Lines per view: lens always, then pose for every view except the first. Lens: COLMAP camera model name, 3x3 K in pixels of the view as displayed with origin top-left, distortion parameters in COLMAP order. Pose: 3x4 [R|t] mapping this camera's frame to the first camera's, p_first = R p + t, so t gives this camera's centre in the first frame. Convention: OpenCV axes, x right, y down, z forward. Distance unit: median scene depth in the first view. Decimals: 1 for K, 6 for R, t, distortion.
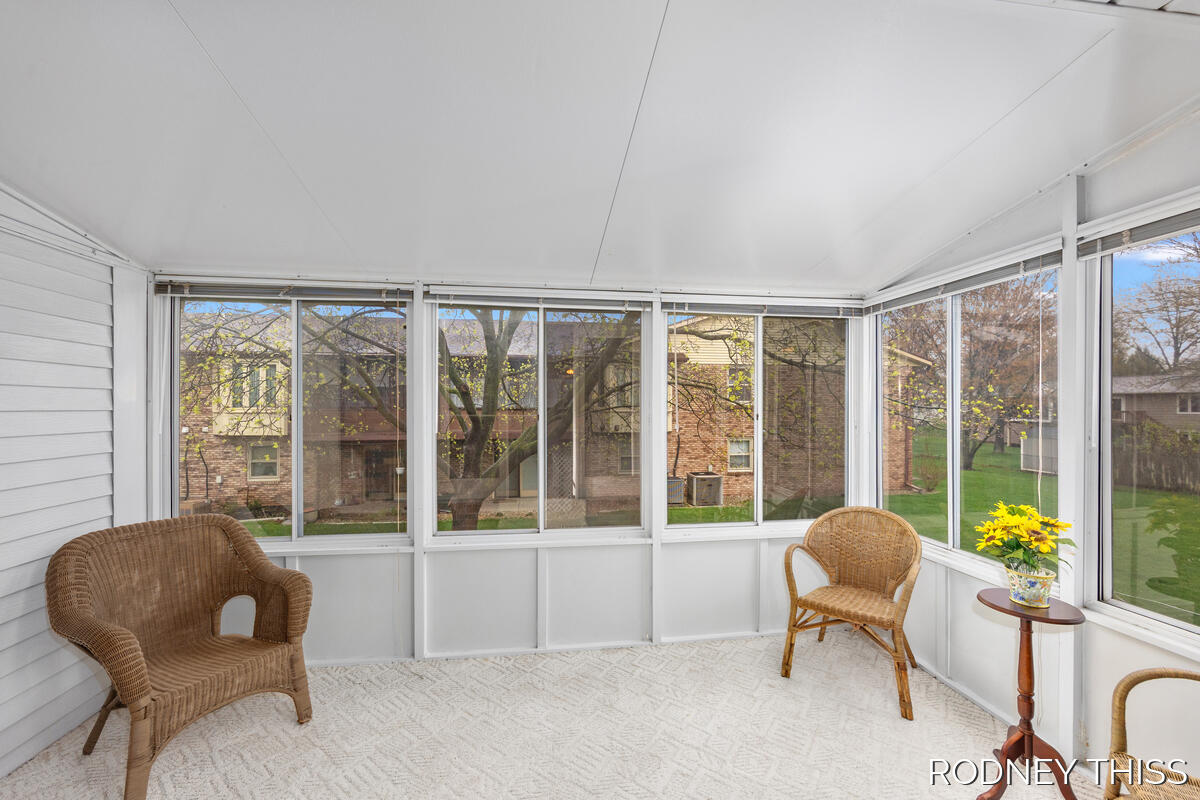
lens RADIAL K [[488.4, 0, 604.2], [0, 488.4, 403.6], [0, 0, 1]] dist [-0.001947, -0.000115]
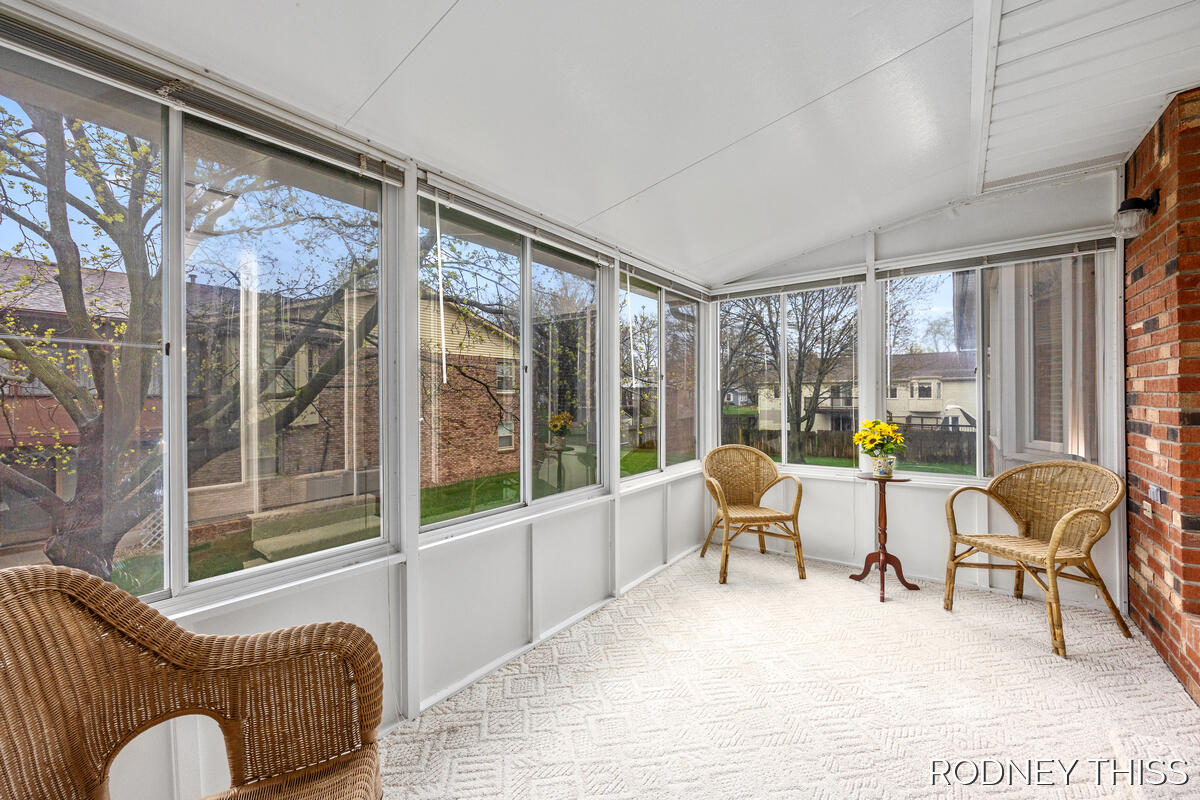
lens RADIAL K [[488.4, 0, 603.6], [0, 488.4, 397.0], [0, 0, 1]] dist [-0.001947, -0.000115]
pose [[0.696262, -0.006060, 0.717762, -0.663605], [0.008174, 0.999966, 0.000512, 0.078757], [-0.717741, 0.005511, 0.696288, 0.325426]]
